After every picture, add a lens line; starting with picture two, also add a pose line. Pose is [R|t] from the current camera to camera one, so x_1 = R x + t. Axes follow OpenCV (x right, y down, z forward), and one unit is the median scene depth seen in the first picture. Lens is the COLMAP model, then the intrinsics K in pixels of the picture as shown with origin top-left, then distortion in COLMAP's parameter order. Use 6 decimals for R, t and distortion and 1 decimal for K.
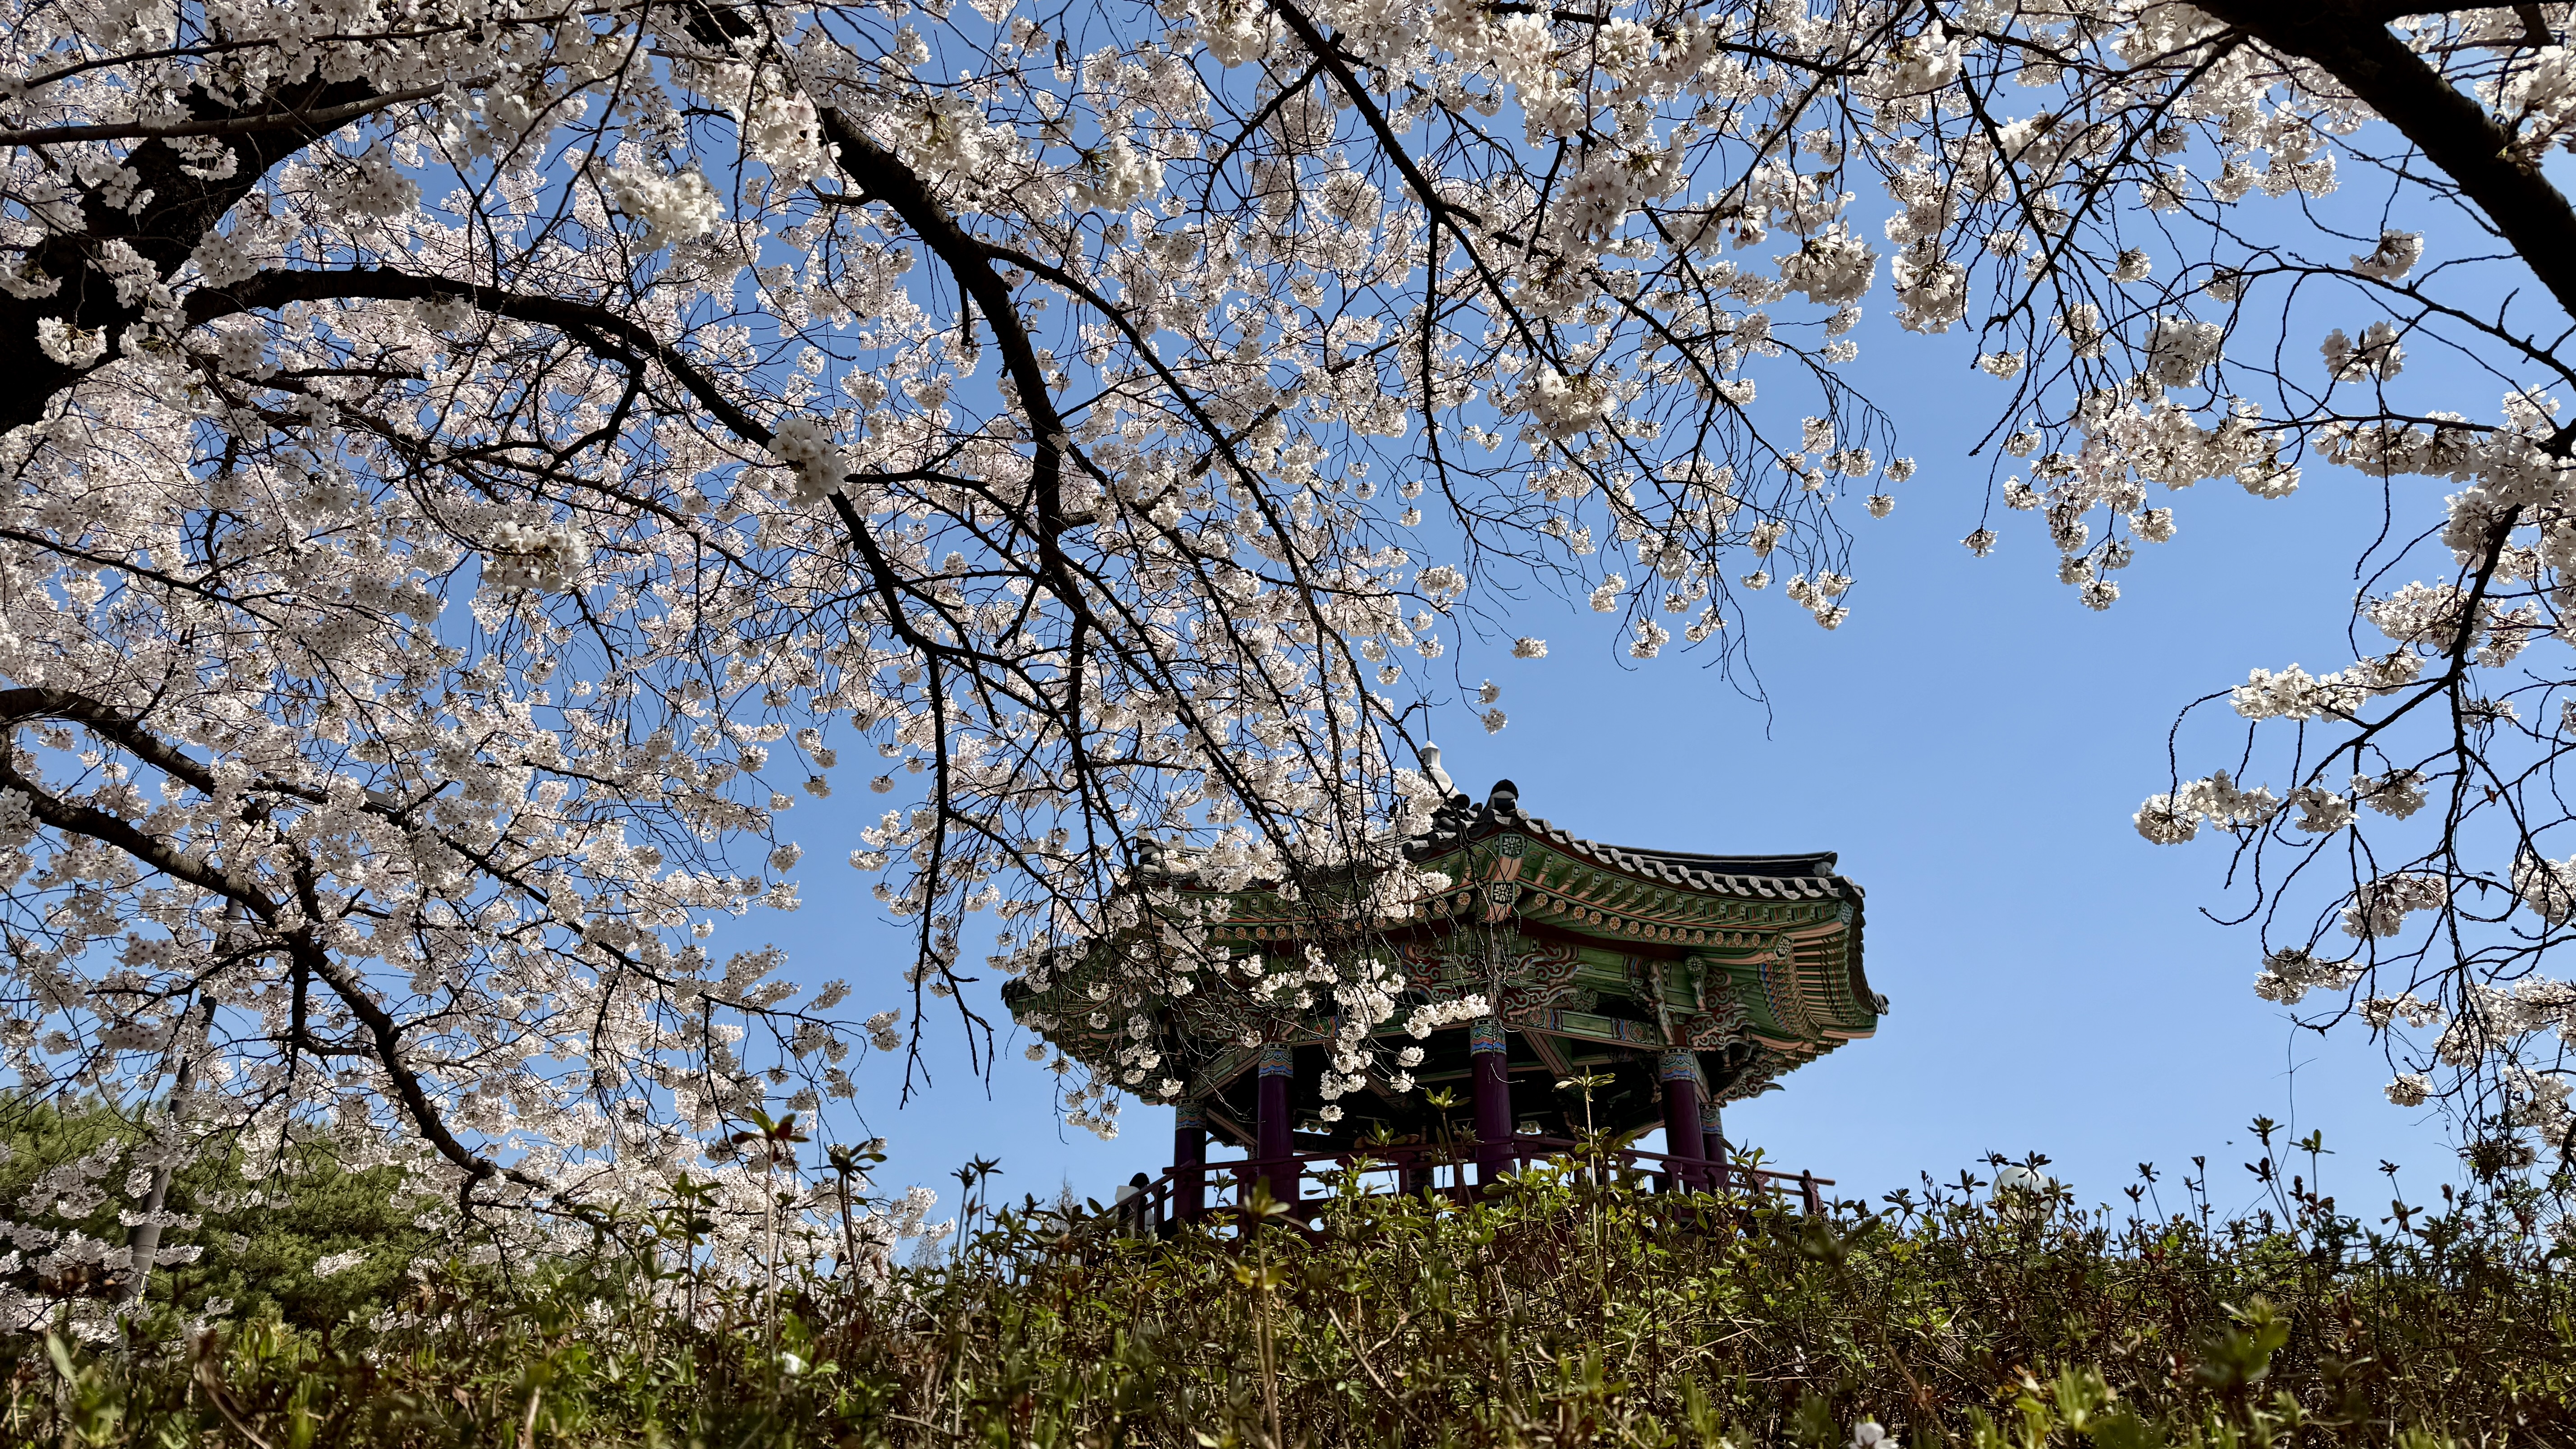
lens RADIAL K [[1817.5, 0, 1283.6], [0, 1817.5, 710.3], [0, 0, 1]] dist [0.030951, -0.037563]
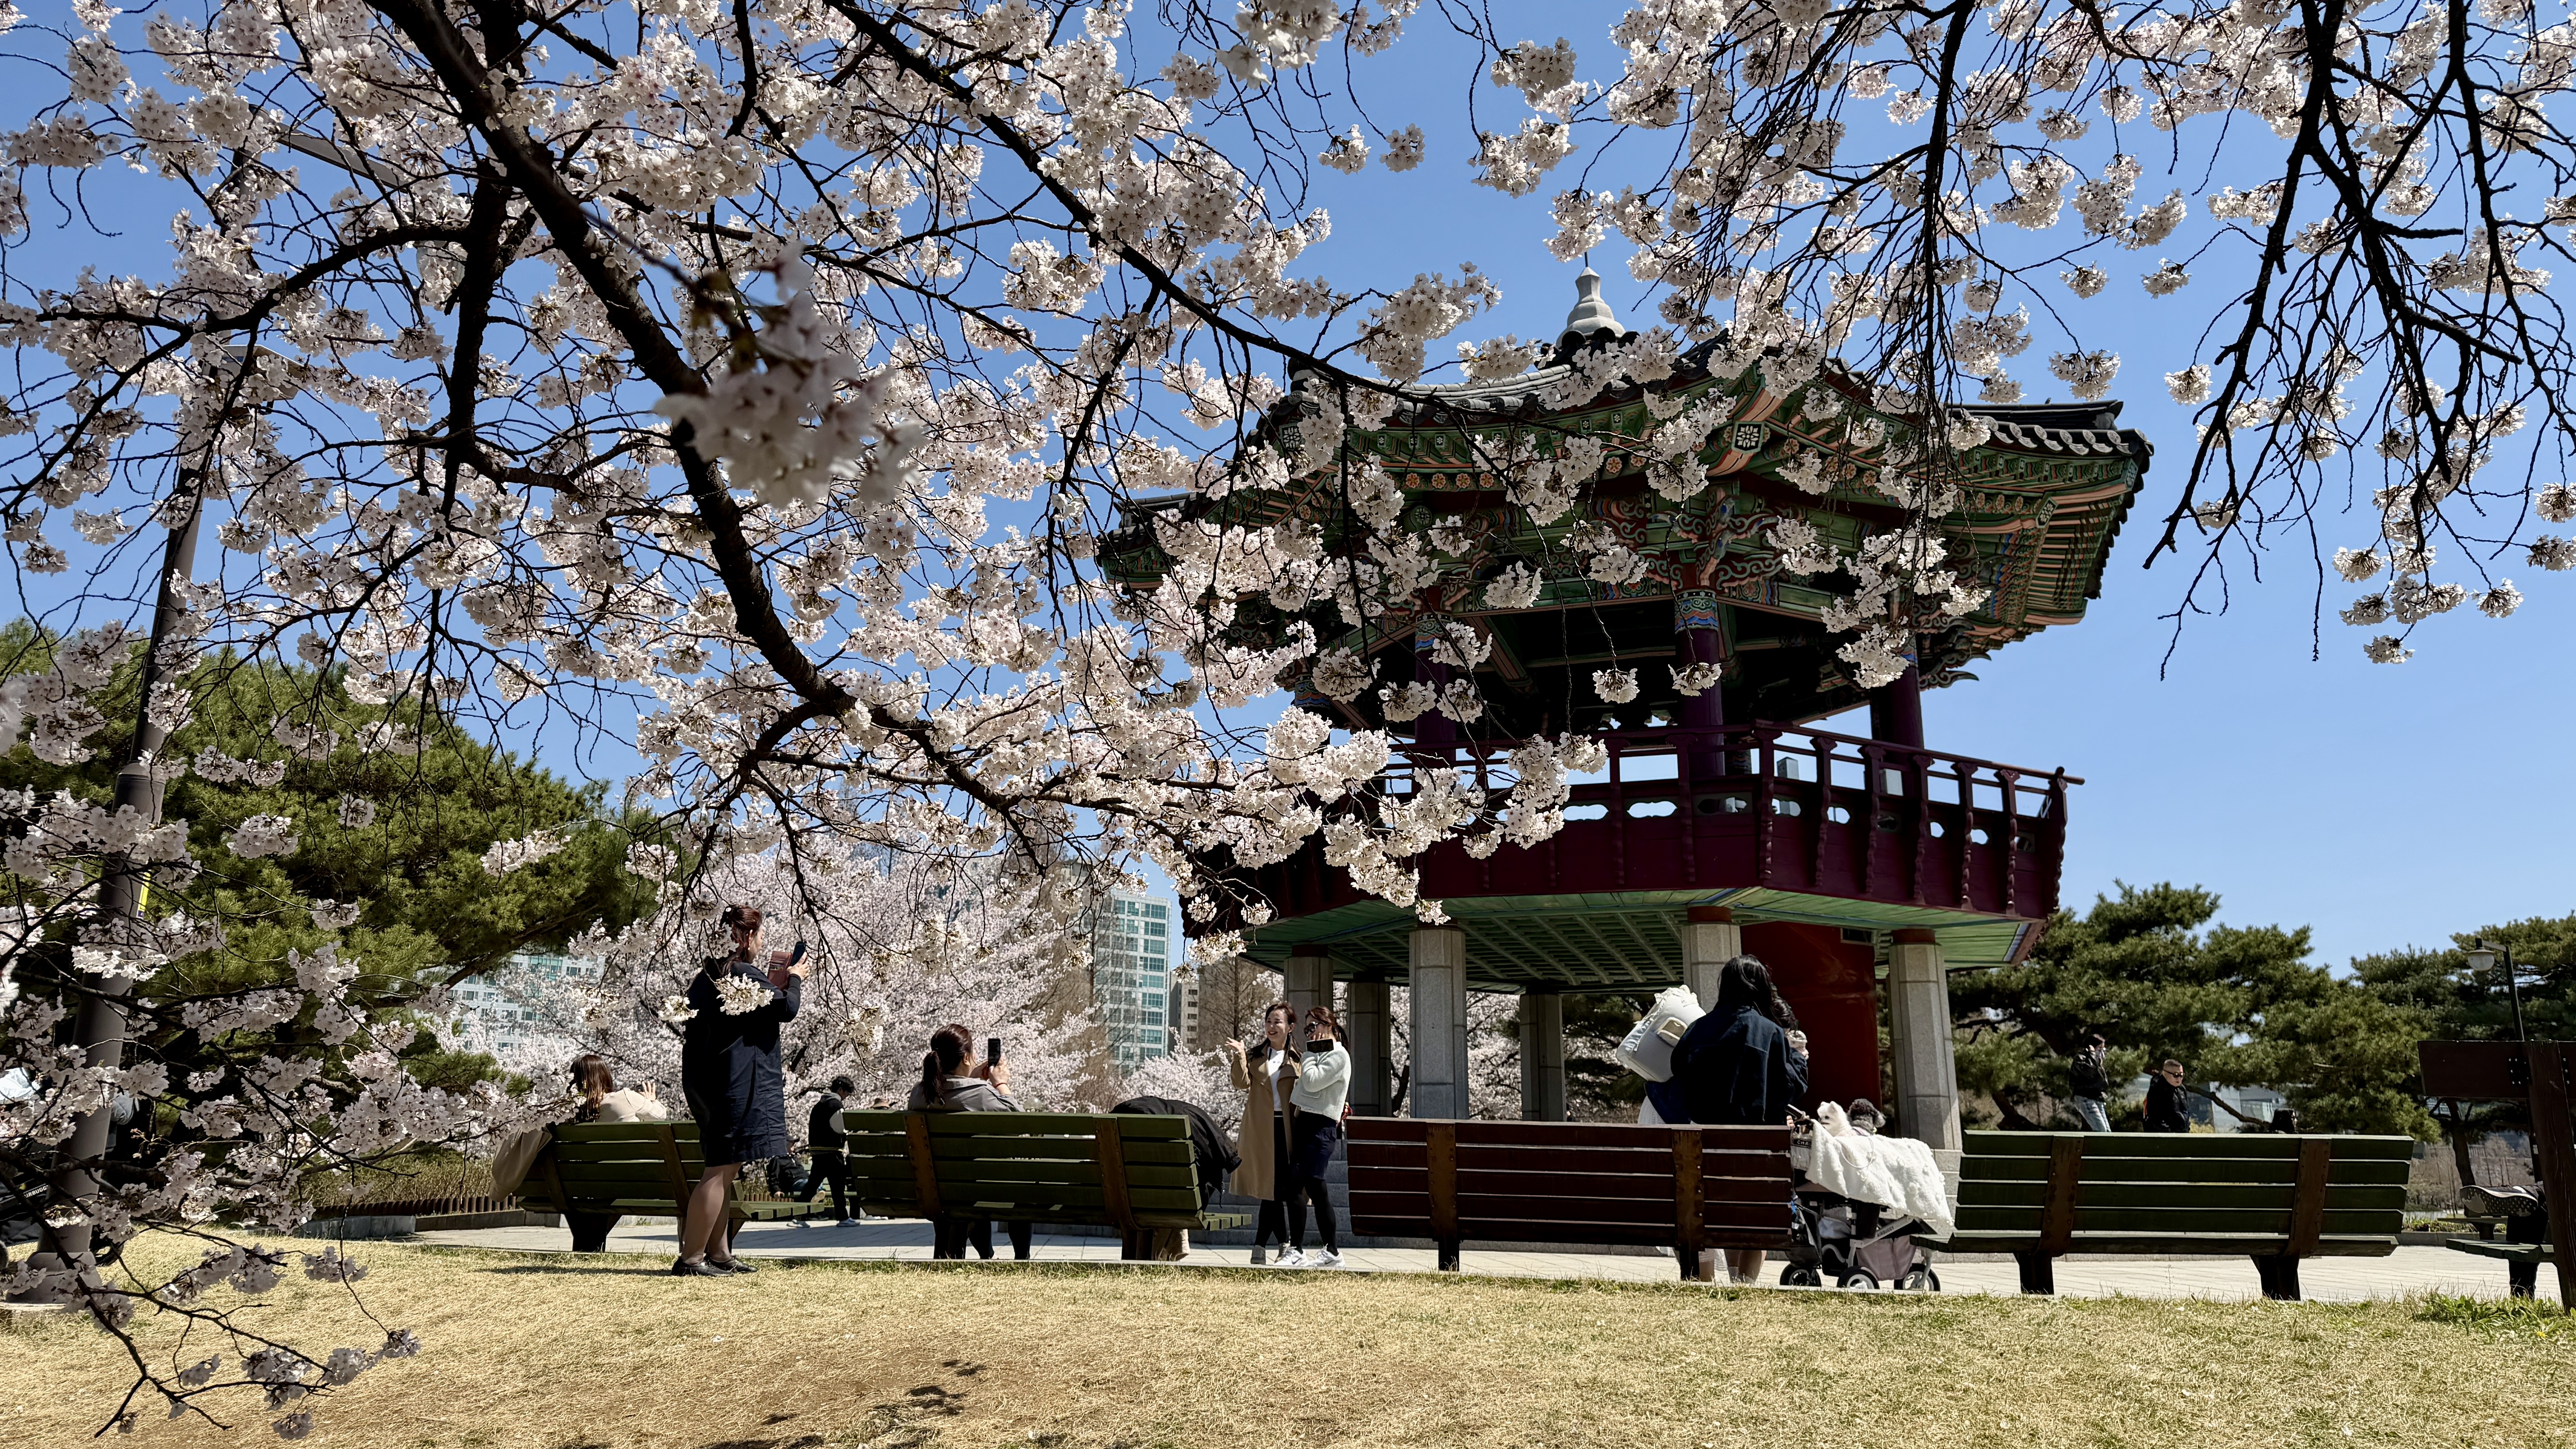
lens RADIAL K [[1817.5, 0, 1291.9], [0, 1817.5, 711.1], [0, 0, 1]] dist [0.030951, -0.037563]
pose [[0.998712, 0.027401, 0.042706, -0.116111], [-0.036155, 0.974822, 0.220035, 0.047053], [-0.035601, -0.221295, 0.974557, 0.168063]]
